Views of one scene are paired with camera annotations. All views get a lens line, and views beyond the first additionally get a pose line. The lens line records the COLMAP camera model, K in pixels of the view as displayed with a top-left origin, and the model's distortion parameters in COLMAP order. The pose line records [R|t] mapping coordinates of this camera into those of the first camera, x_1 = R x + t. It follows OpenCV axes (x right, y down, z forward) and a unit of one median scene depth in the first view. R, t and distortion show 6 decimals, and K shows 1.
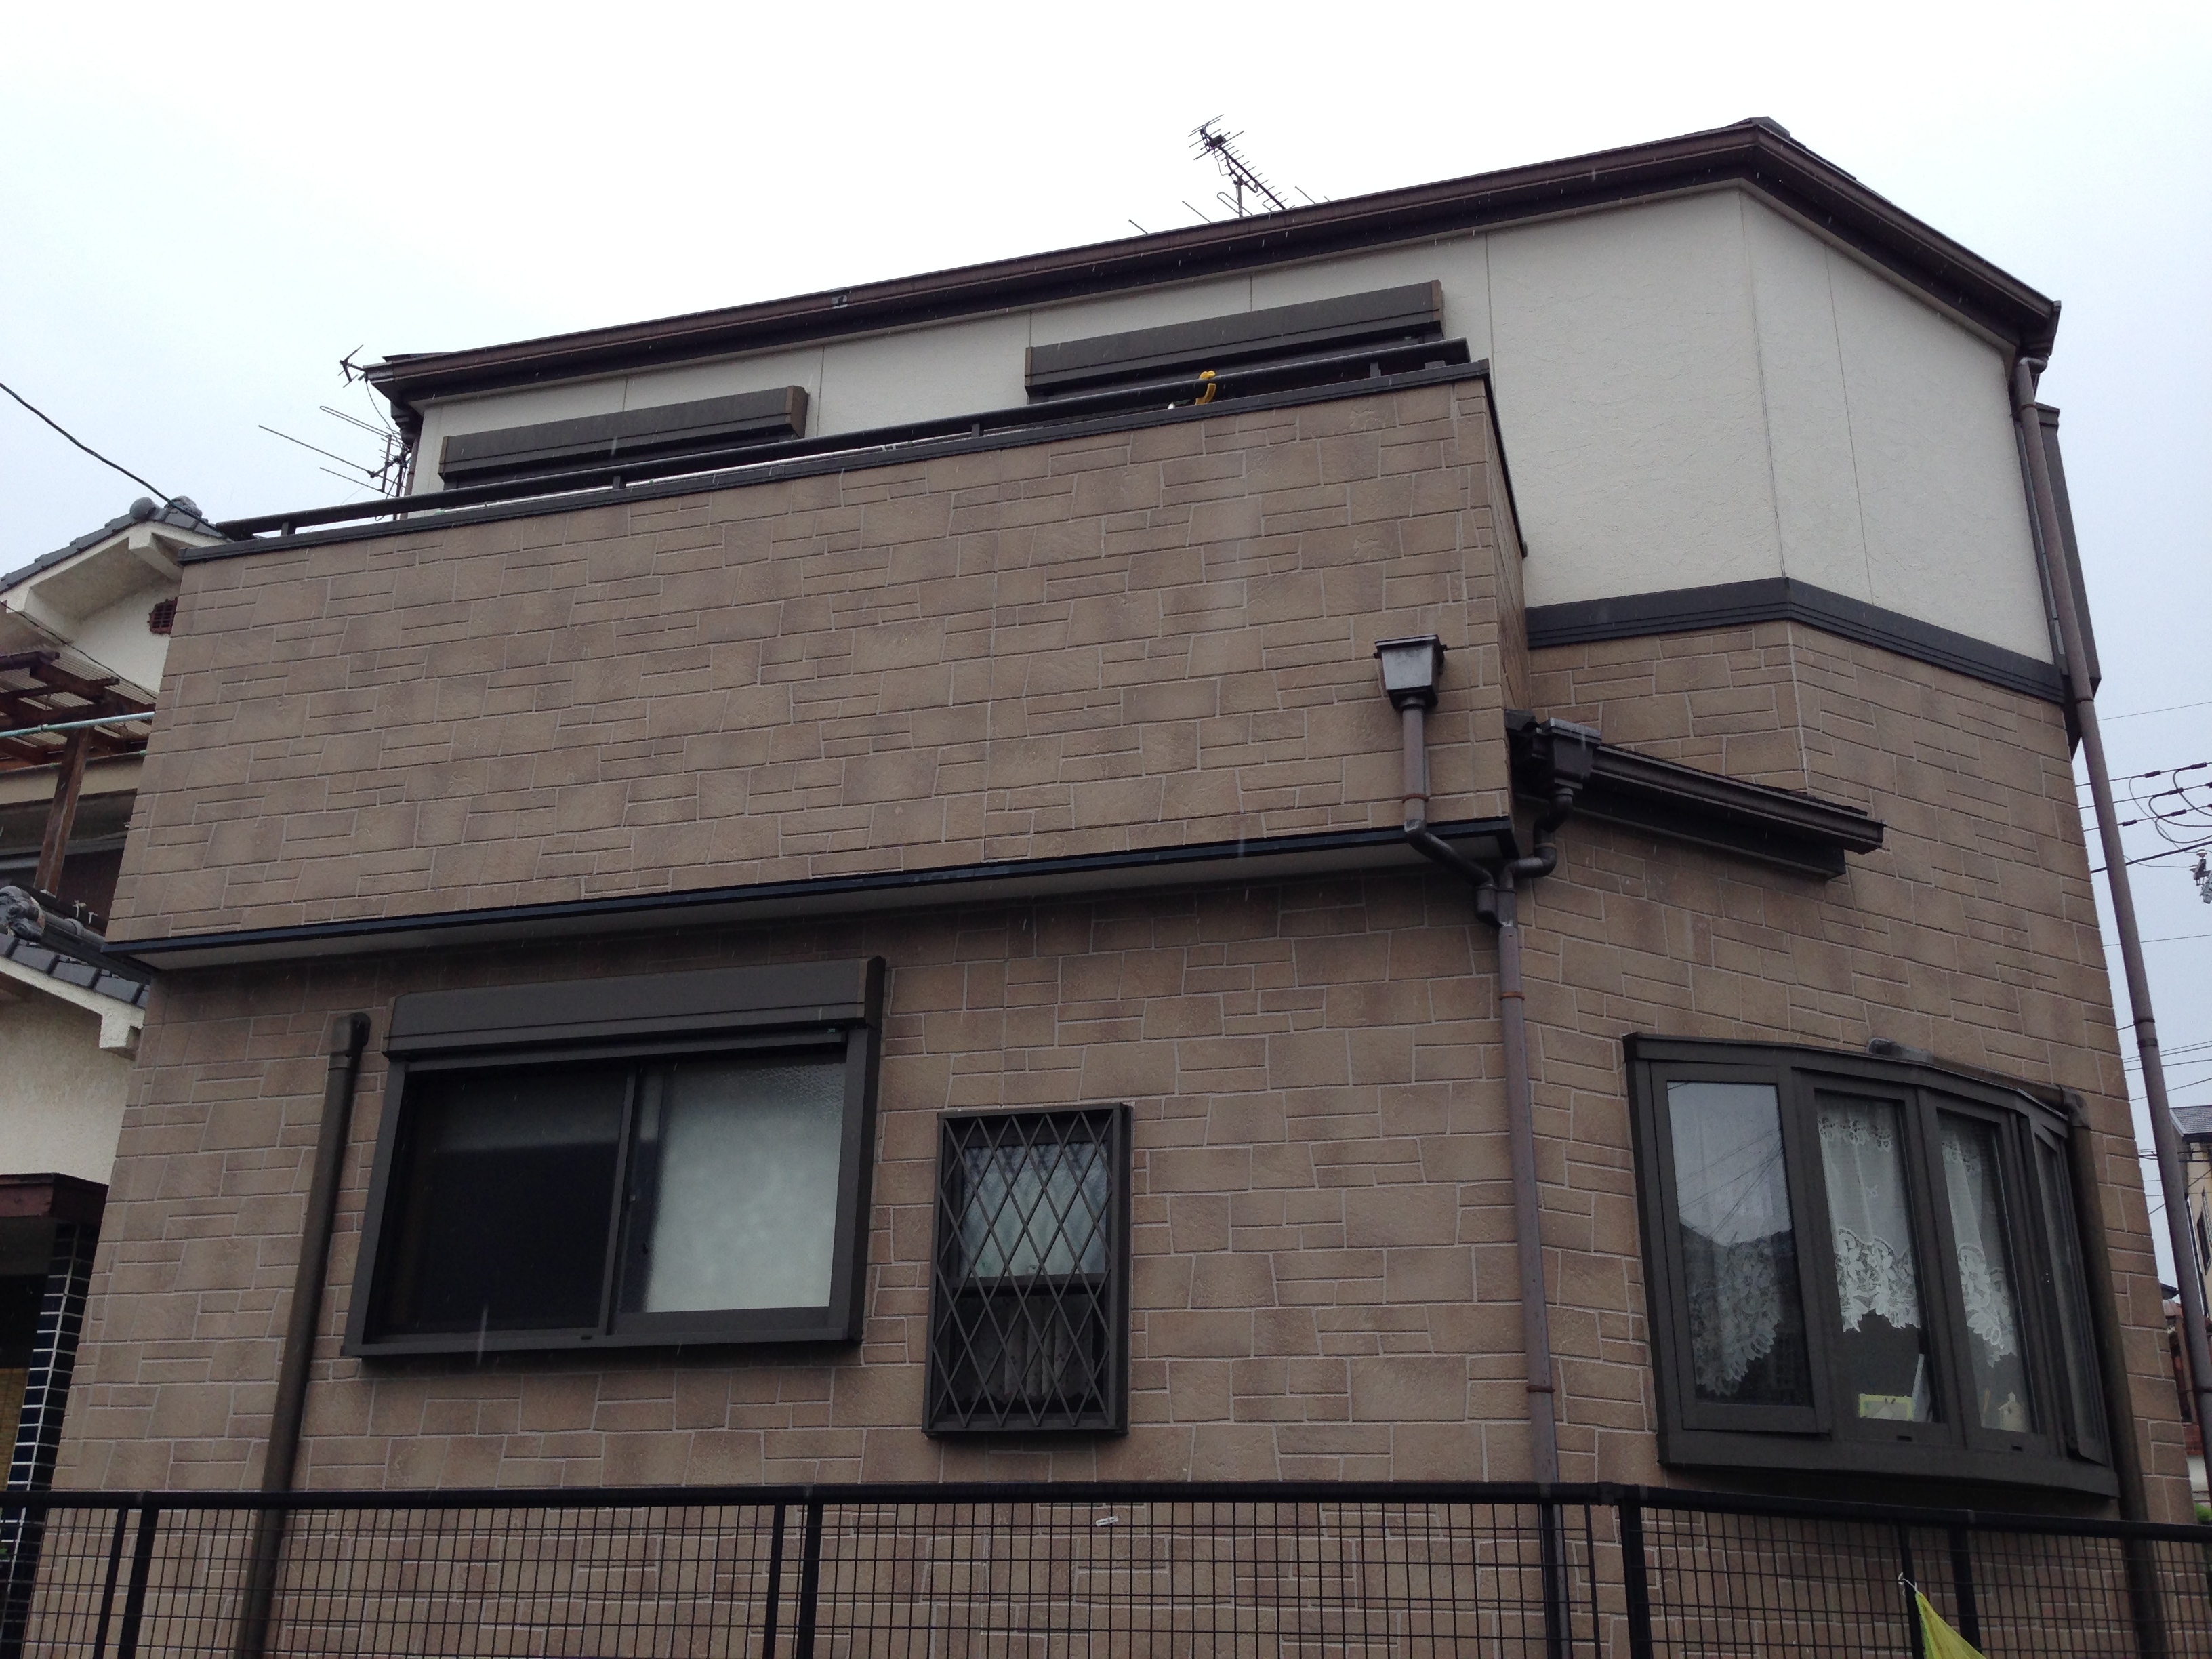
lens RADIAL K [[2074.2, 0, 1107.5], [0, 2074.2, 824.9], [0, 0, 1]] dist [0.044396, 0.000000]
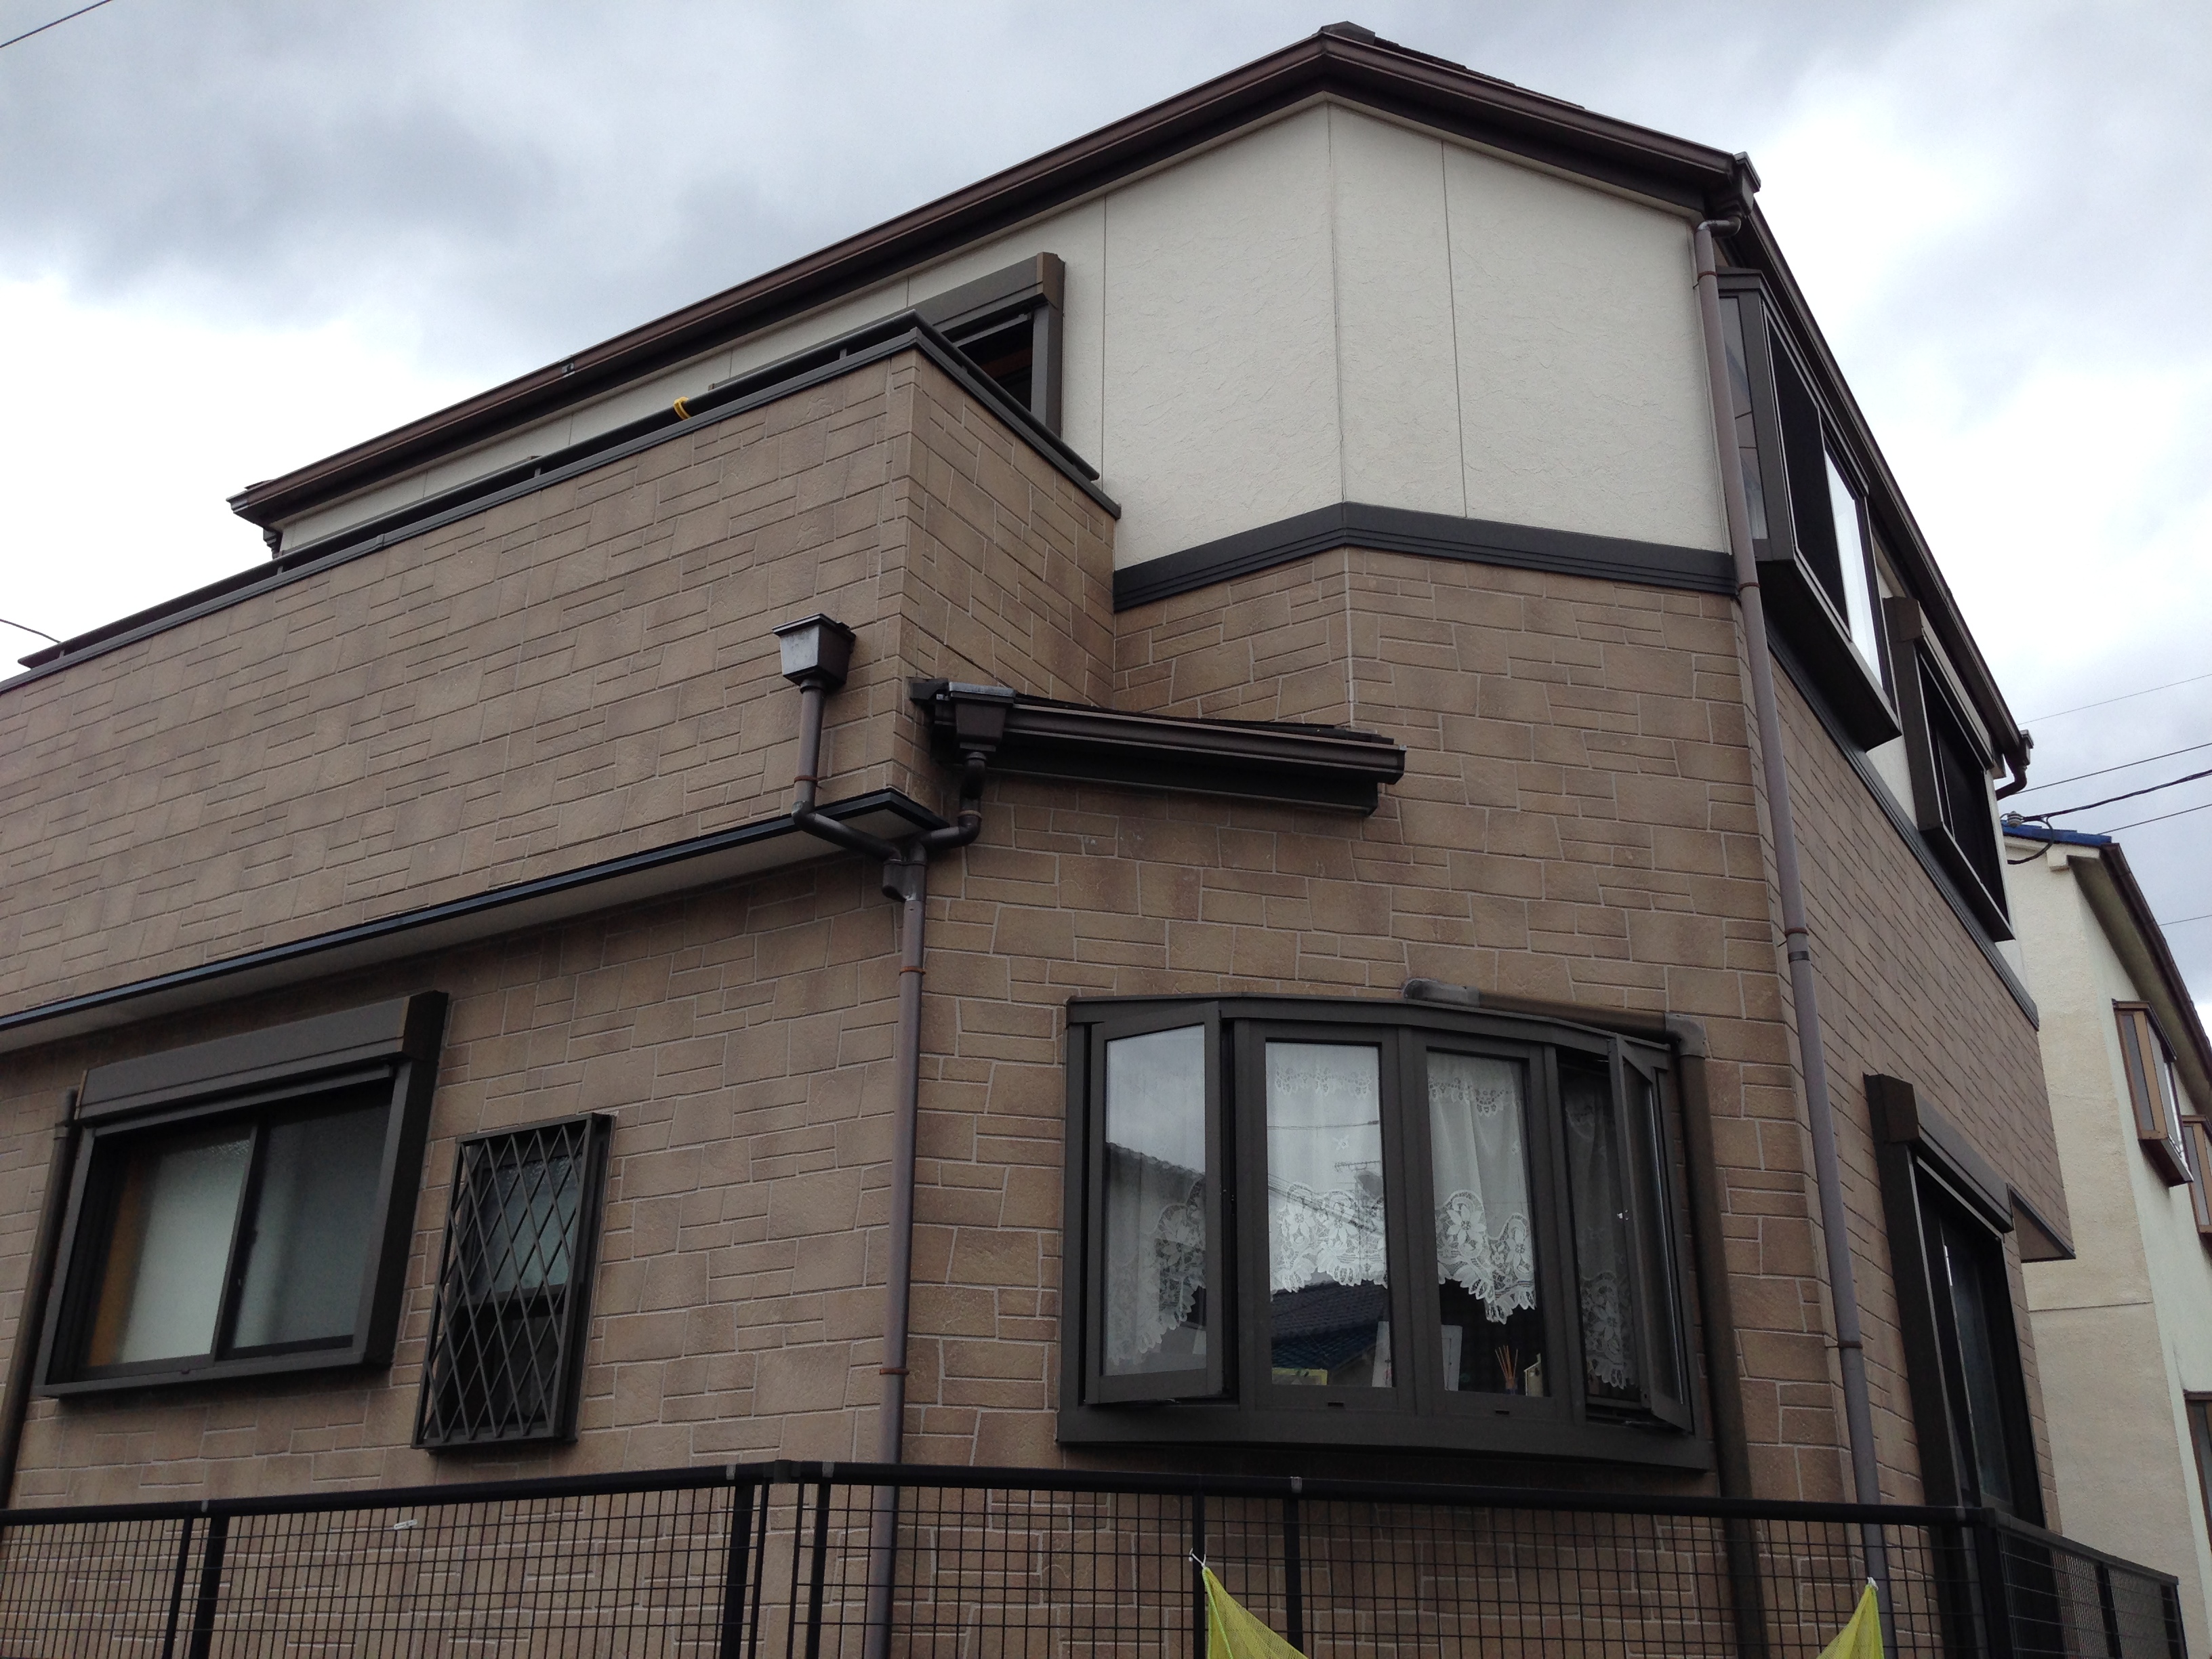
lens RADIAL K [[2074.2, 0, 1102.6], [0, 2074.2, 819.6], [0, 0, 1]] dist [0.044396, 0.000000]
pose [[0.964403, -0.111089, -0.239971, 0.467148], [0.105856, 0.993778, -0.034631, 0.049038], [0.242325, 0.007996, 0.970162, 0.068354]]
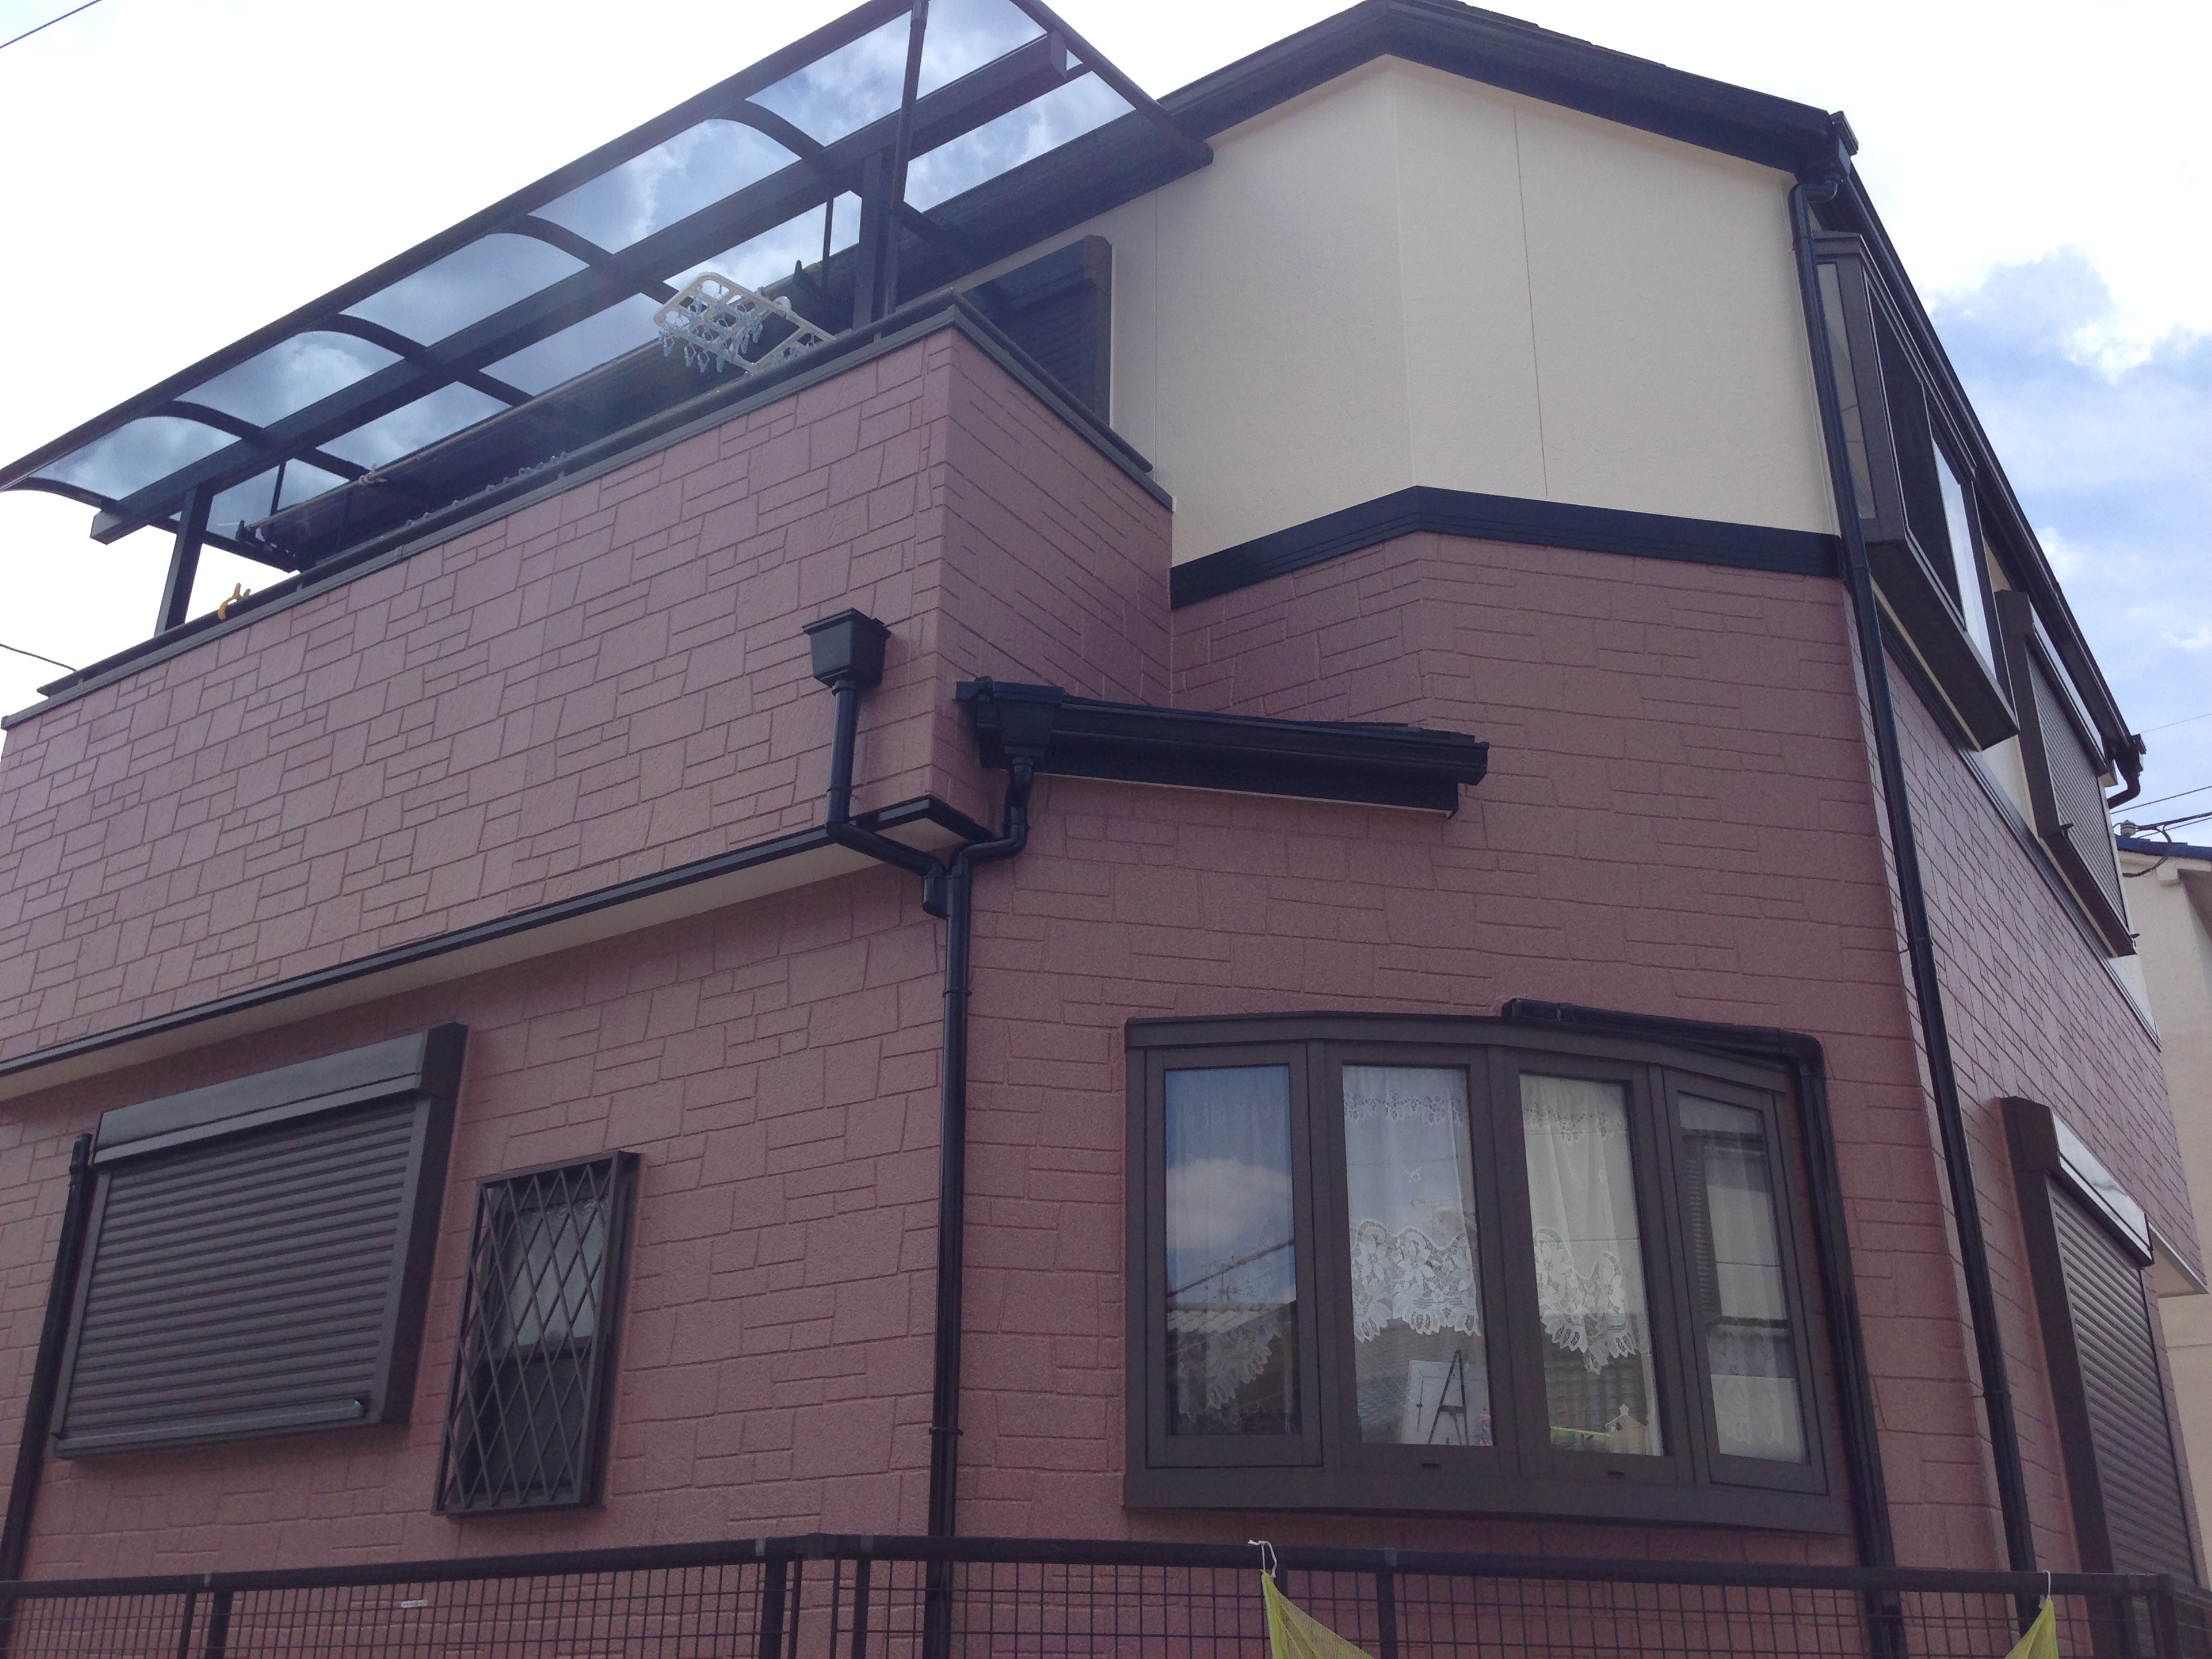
lens RADIAL K [[2074.2, 0, 1092.5], [0, 2074.2, 824.2], [0, 0, 1]] dist [0.044396, 0.000000]
pose [[0.953942, -0.130882, -0.269936, 0.448910], [0.120098, 0.991172, -0.056163, 0.060515], [0.274904, 0.021158, 0.961239, 0.136546]]
